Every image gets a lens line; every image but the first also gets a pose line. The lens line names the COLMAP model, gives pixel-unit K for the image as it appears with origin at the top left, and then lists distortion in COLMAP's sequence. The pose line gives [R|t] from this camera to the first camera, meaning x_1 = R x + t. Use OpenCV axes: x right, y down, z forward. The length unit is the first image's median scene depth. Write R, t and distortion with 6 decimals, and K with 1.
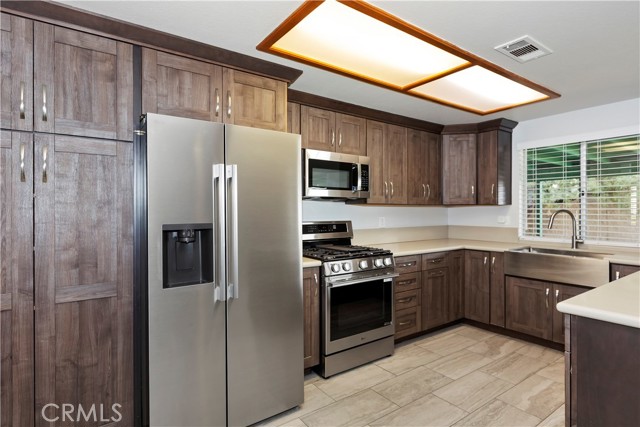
lens RADIAL K [[342.9, 0, 320.0], [0, 342.9, 213.5], [0, 0, 1]] dist [0.001759, 0.000271]
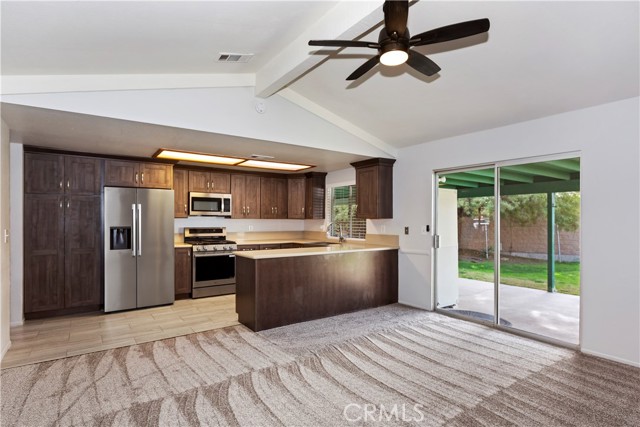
lens RADIAL K [[340.0, 0, 321.6], [0, 340.0, 220.6], [0, 0, 1]] dist [-0.000172, -0.000087]
pose [[0.999991, 0.000681, -0.004111, 0.728830], [-0.000739, 0.999899, -0.014159, 0.011889], [0.004101, 0.014162, 0.999891, -1.005487]]
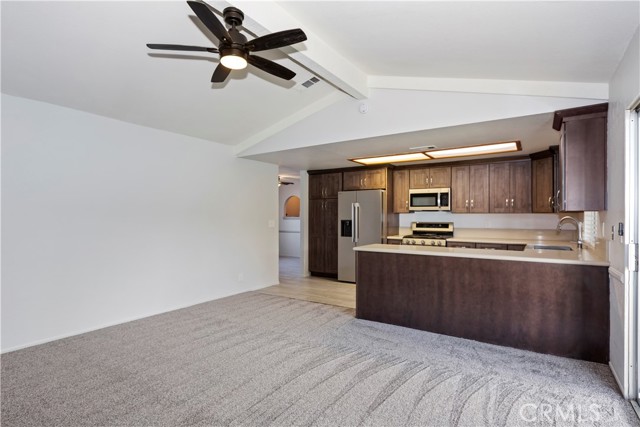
lens RADIAL K [[332.8, 0, 320.0], [0, 332.8, 213.5], [0, 0, 1]] dist [-0.000055, 0.000038]
pose [[0.355802, -0.008239, -0.934525, 1.728784], [-0.013410, 0.999813, -0.013921, 0.009084], [0.934465, 0.017485, 0.355625, -0.320471]]
